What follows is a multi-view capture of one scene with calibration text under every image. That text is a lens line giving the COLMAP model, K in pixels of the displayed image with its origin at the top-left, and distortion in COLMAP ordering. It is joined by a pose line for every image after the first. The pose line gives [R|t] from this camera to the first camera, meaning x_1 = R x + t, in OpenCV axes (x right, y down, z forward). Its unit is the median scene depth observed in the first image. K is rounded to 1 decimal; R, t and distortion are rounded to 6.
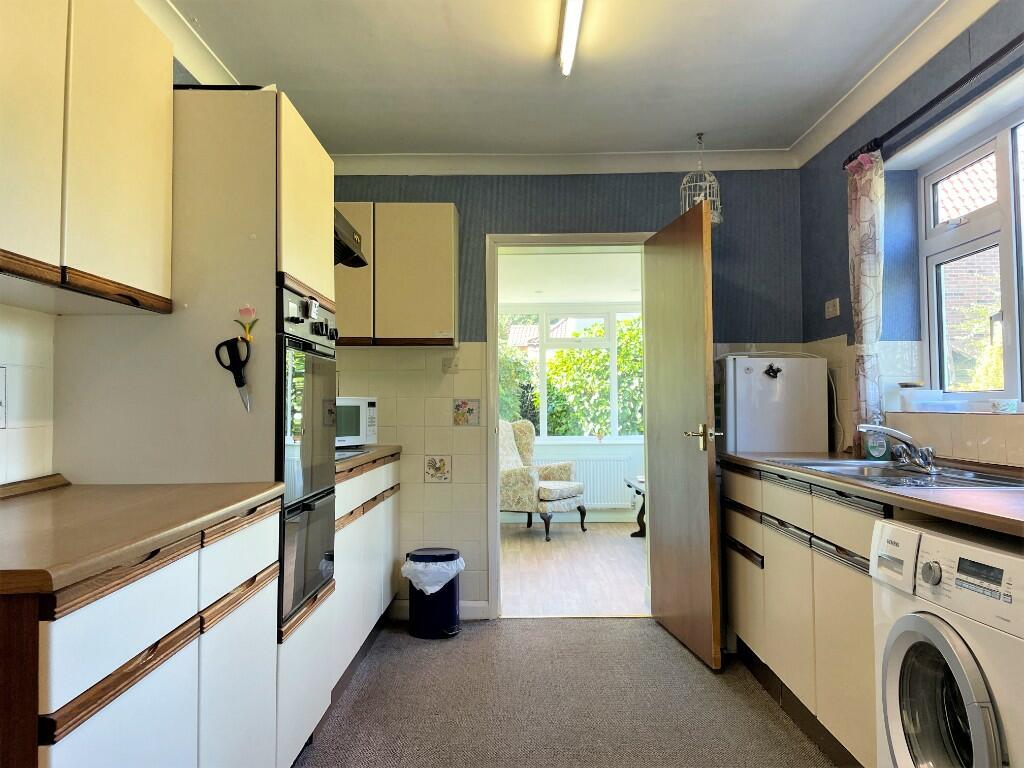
lens RADIAL K [[771.6, 0, 505.6], [0, 771.6, 373.9], [0, 0, 1]] dist [0.049423, -0.028870]
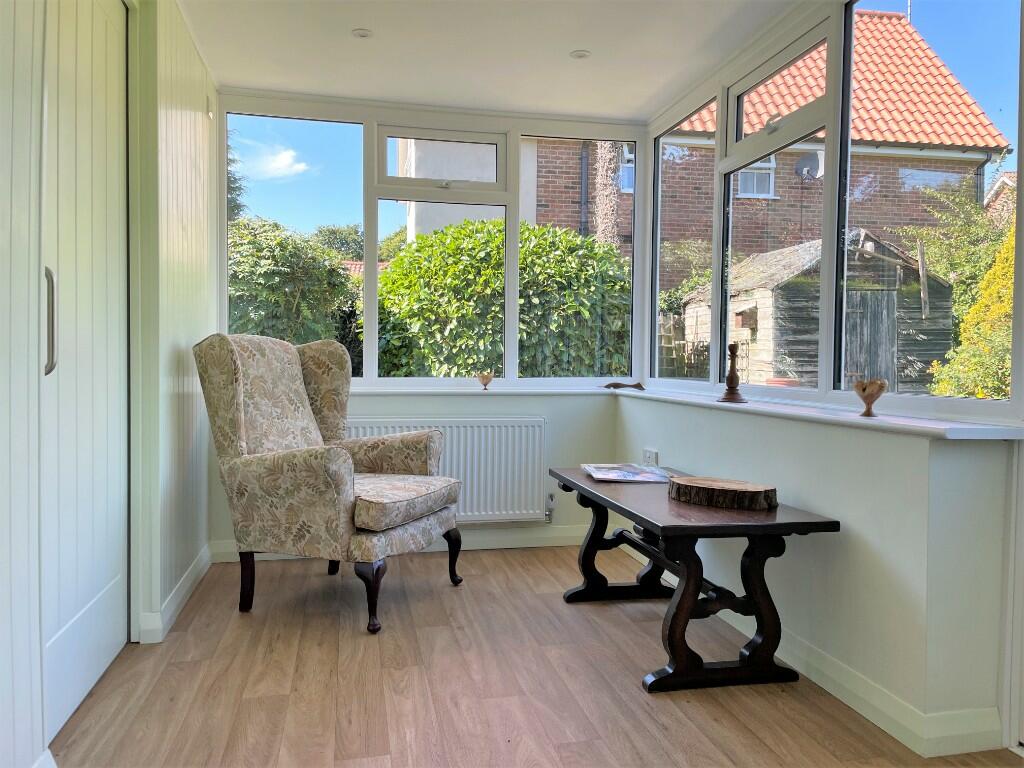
lens RADIAL K [[771.6, 0, 521.0], [0, 771.6, 380.7], [0, 0, 1]] dist [0.049423, -0.028870]
pose [[0.972207, 0.011569, 0.233839, 0.018493], [-0.027497, 0.997508, 0.064972, 0.032497], [-0.232504, -0.069596, 0.970102, 0.334642]]
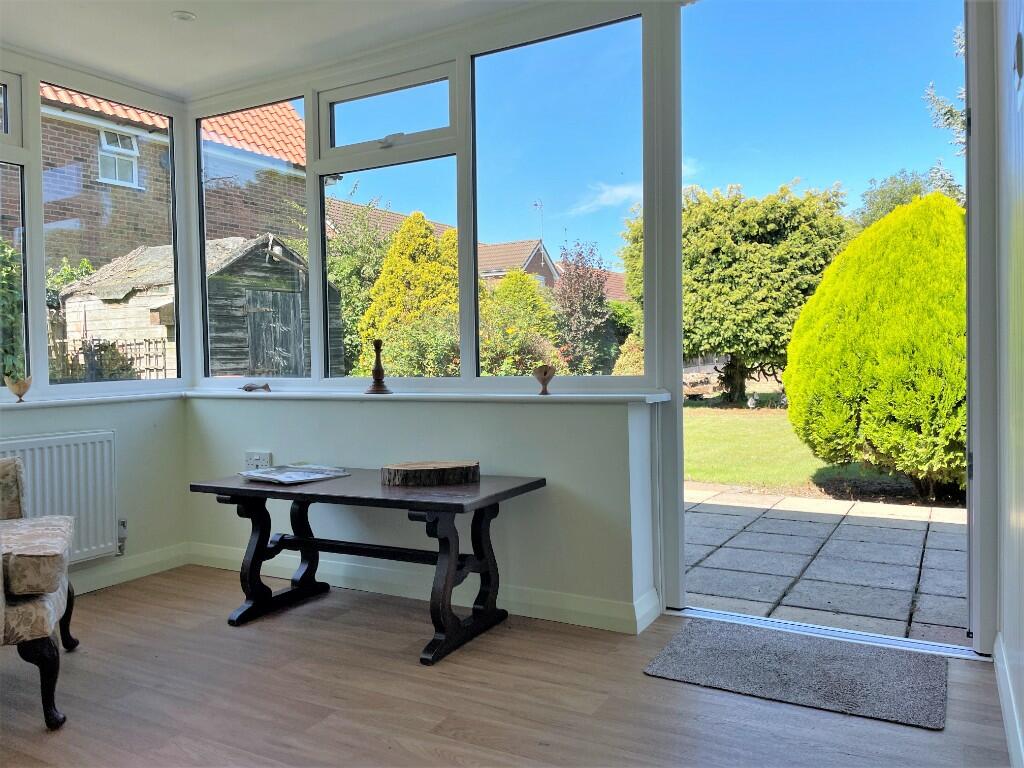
lens RADIAL K [[771.6, 0, 514.1], [0, 771.6, 374.7], [0, 0, 1]] dist [0.049423, -0.028870]
pose [[0.469451, -0.022121, 0.882682, -0.066928], [-0.021416, 0.999107, 0.036429, 0.036339], [-0.882699, -0.036005, 0.468558, 0.391809]]
